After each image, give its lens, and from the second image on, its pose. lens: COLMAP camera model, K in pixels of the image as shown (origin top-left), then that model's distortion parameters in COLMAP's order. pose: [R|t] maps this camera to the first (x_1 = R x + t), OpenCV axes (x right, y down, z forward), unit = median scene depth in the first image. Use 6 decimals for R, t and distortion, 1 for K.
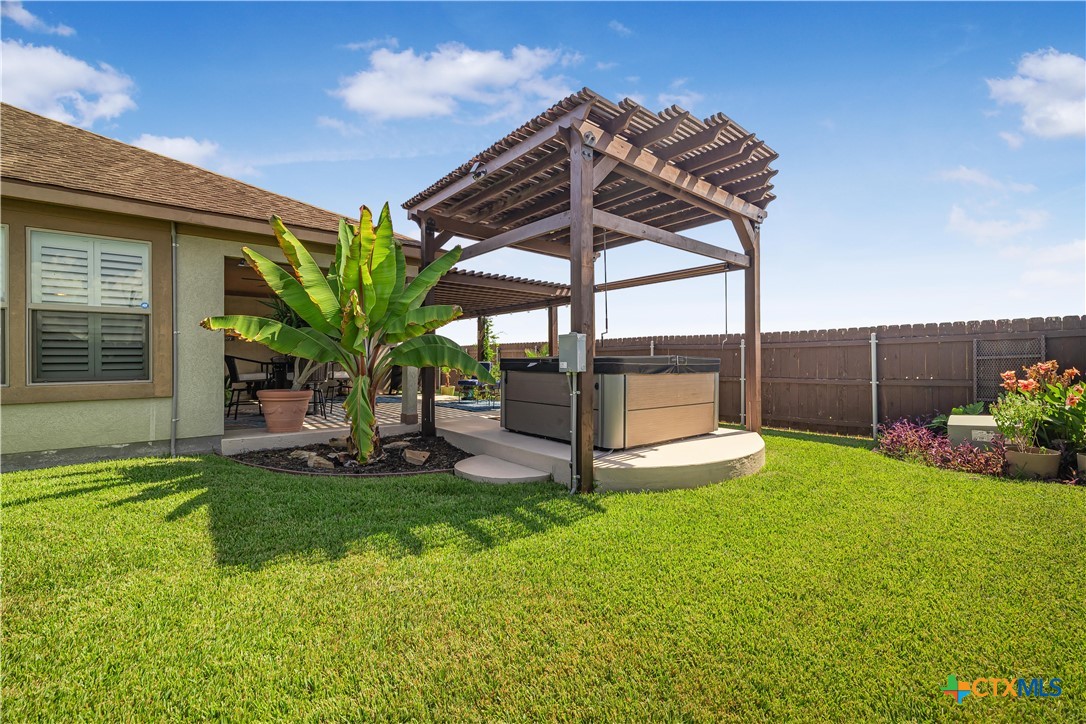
lens RADIAL K [[447.0, 0, 541.9], [0, 447.0, 358.6], [0, 0, 1]] dist [-0.000459, -0.000223]
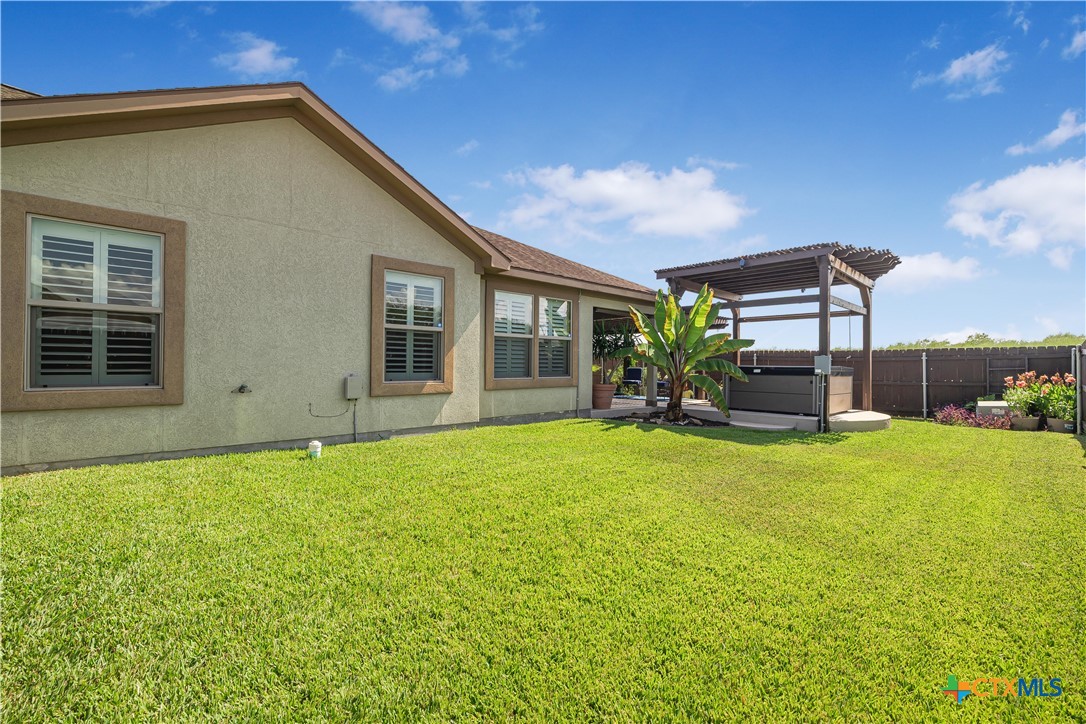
lens RADIAL K [[456.4, 0, 543.0], [0, 456.4, 362.0], [0, 0, 1]] dist [0.001066, 0.000147]
pose [[0.997949, 0.012320, 0.062824, -0.962064], [-0.012250, 0.999924, -0.001503, -0.005683], [-0.062838, 0.000730, 0.998023, -0.731856]]
